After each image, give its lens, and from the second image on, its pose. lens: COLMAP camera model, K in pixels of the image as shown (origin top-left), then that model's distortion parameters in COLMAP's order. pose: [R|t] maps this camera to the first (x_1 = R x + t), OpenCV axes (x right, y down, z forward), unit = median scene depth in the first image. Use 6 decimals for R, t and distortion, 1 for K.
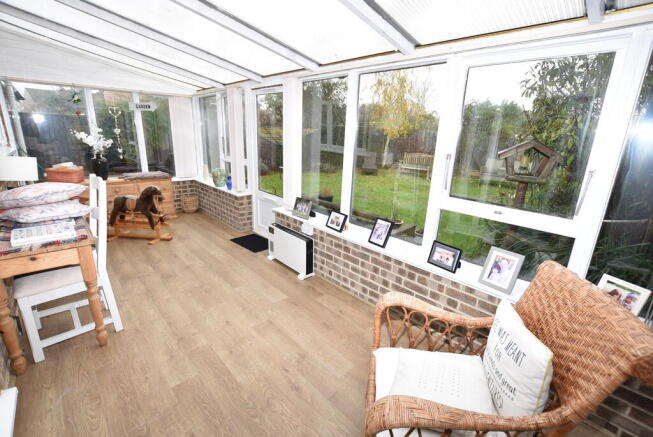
lens RADIAL K [[293.6, 0, 326.5], [0, 293.6, 218.5], [0, 0, 1]] dist [-0.034981, 0.000309]
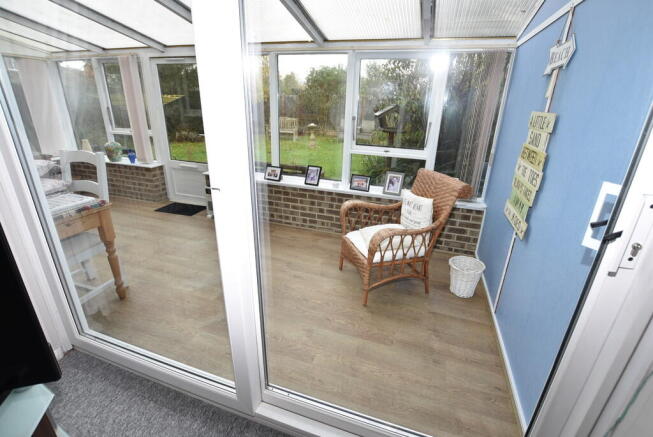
lens RADIAL K [[298.6, 0, 326.5], [0, 298.6, 218.5], [0, 0, 1]] dist [-0.037948, 0.000090]
pose [[0.884249, -0.178046, 0.431746, -0.389742], [0.130960, 0.981916, 0.136713, 0.058972], [-0.448279, -0.064347, 0.891575, -0.296641]]
